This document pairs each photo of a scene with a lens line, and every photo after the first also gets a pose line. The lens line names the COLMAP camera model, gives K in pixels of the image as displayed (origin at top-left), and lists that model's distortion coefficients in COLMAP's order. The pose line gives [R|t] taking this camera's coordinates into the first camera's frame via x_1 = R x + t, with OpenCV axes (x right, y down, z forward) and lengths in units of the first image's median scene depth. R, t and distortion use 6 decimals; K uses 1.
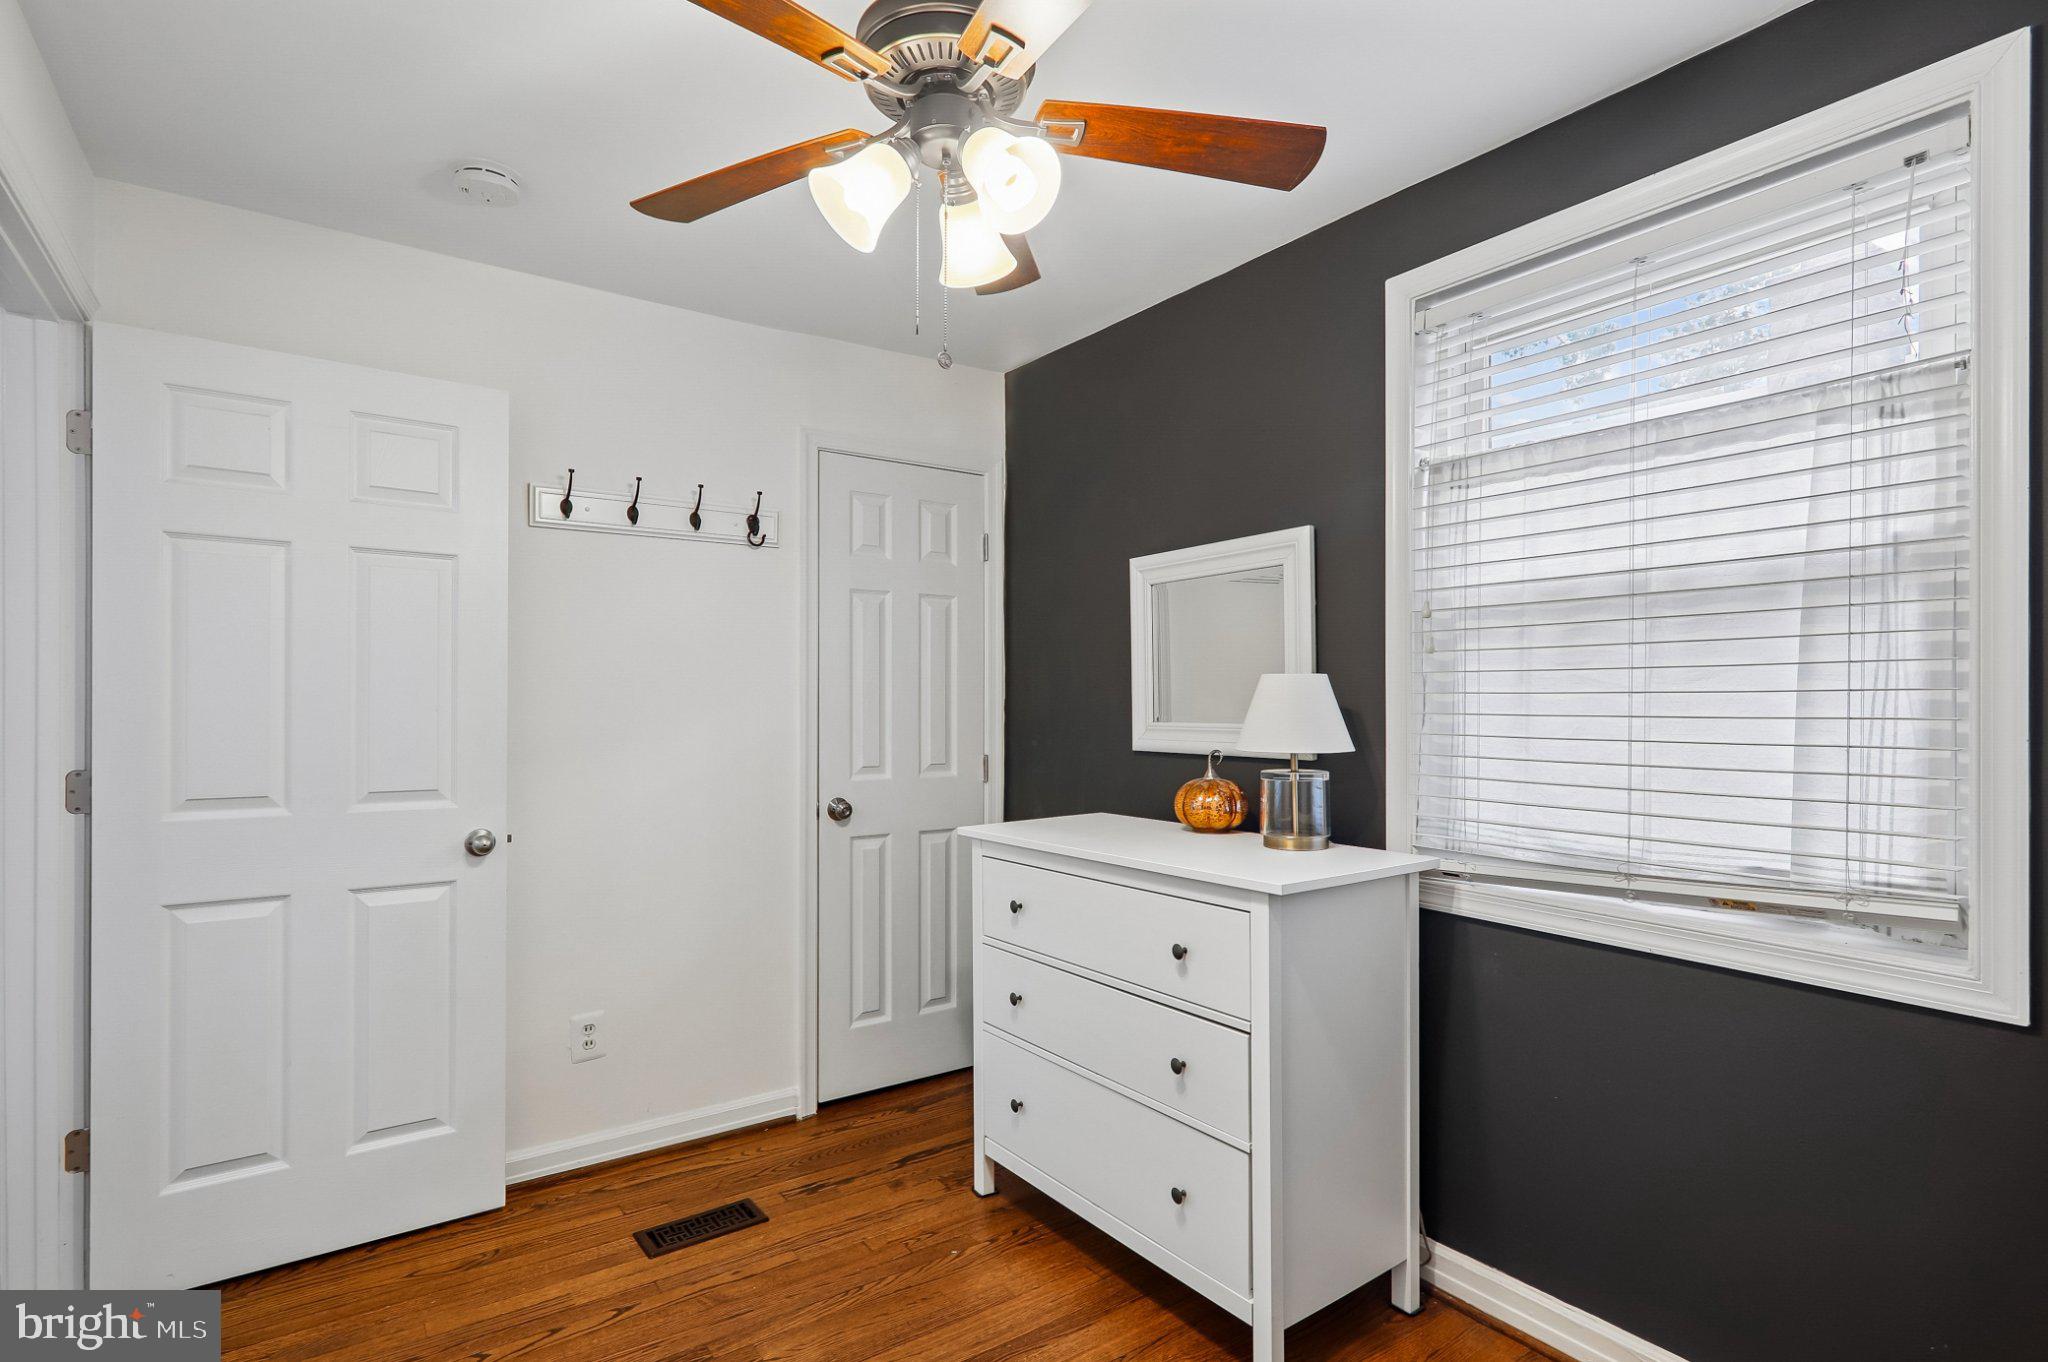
lens RADIAL K [[997.9, 0, 1023.3], [0, 997.9, 703.2], [0, 0, 1]] dist [0.003014, -0.001058]
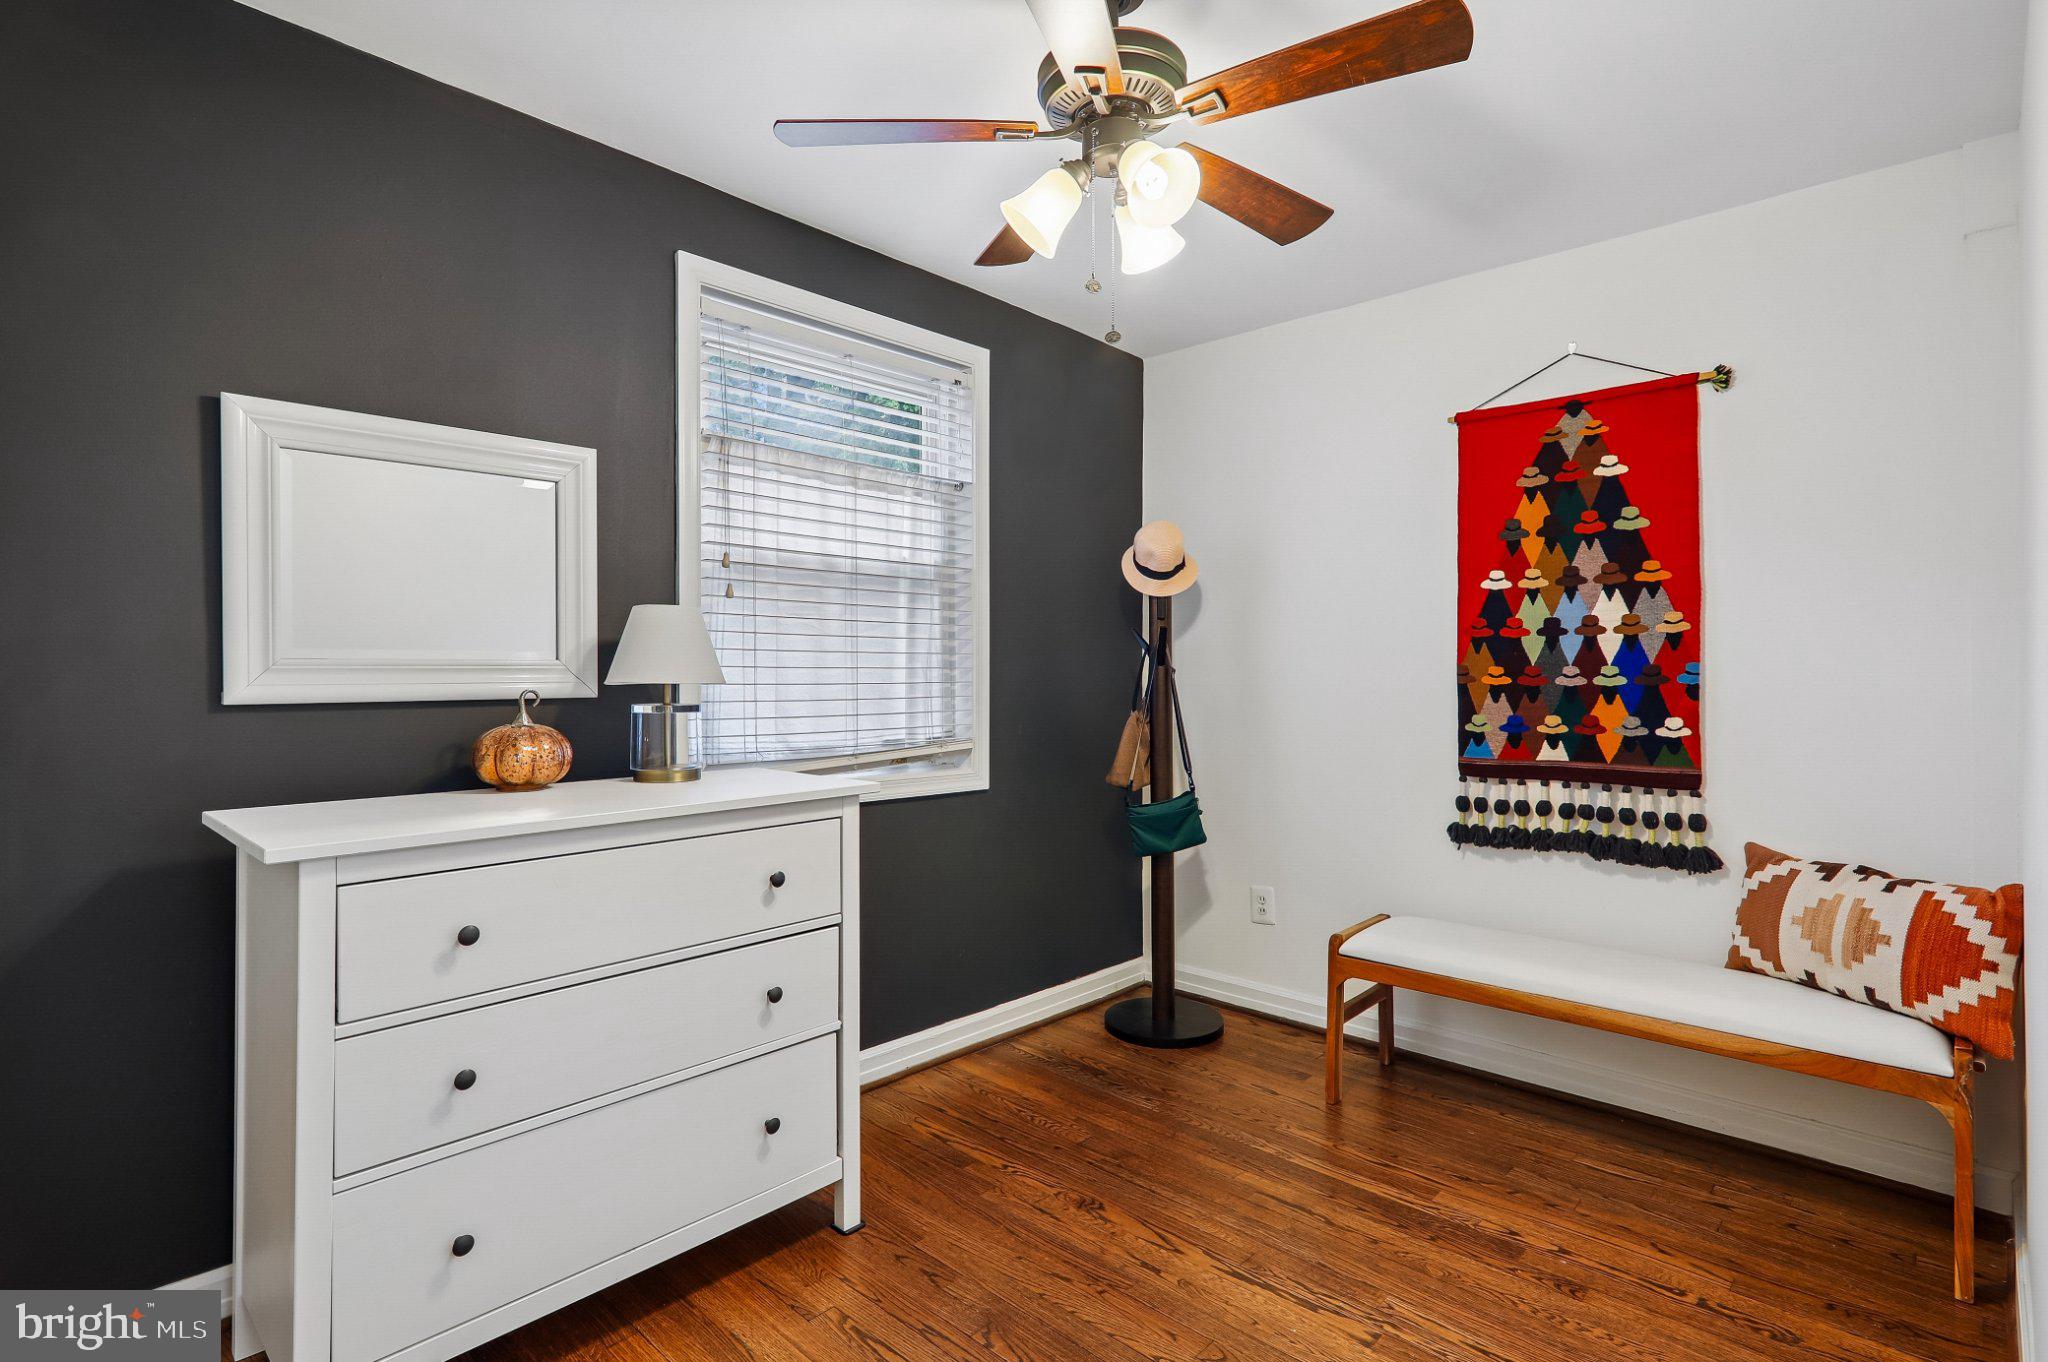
lens RADIAL K [[997.9, 0, 1024.5], [0, 997.9, 666.8], [0, 0, 1]] dist [0.003014, -0.001058]
pose [[-0.184120, 0.005377, 0.982889, -0.978537], [-0.000297, 0.999985, -0.005526, 0.046238], [-0.982904, -0.001310, -0.184115, 1.051529]]
